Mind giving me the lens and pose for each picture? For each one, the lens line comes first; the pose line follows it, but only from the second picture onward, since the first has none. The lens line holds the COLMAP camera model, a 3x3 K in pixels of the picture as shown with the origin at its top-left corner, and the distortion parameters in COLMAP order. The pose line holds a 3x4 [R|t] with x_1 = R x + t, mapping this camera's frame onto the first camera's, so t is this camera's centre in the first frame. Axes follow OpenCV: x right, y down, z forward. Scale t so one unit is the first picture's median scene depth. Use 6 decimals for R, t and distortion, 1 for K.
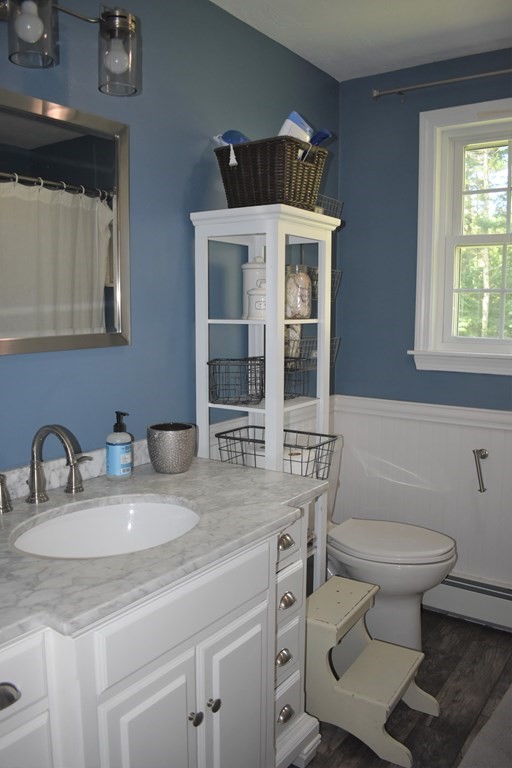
lens RADIAL K [[627.3, 0, 256.0], [0, 627.3, 384.0], [0, 0, 1]] dist [-0.085240, 0.001245]
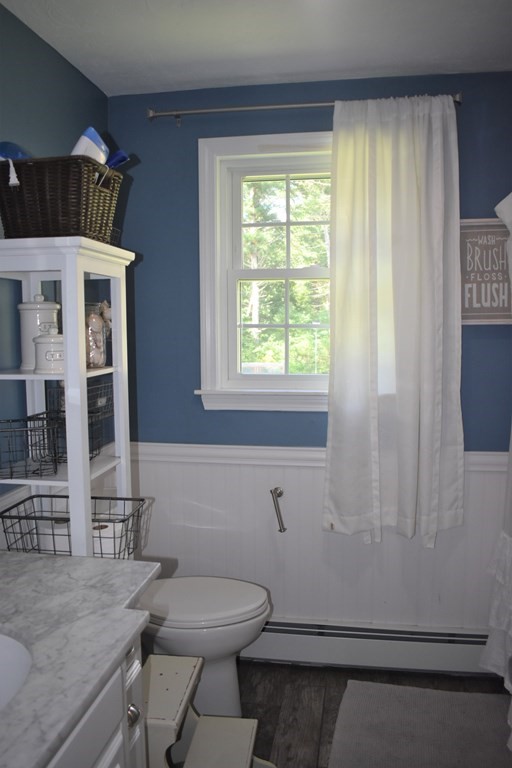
lens RADIAL K [[627.3, 0, 256.0], [0, 627.3, 384.0], [0, 0, 1]] dist [-0.085240, 0.001245]
pose [[0.899921, -0.051302, 0.433025, -0.106254], [0.061864, 0.998031, -0.010326, -0.062301], [-0.431643, 0.036081, 0.901323, 0.142756]]
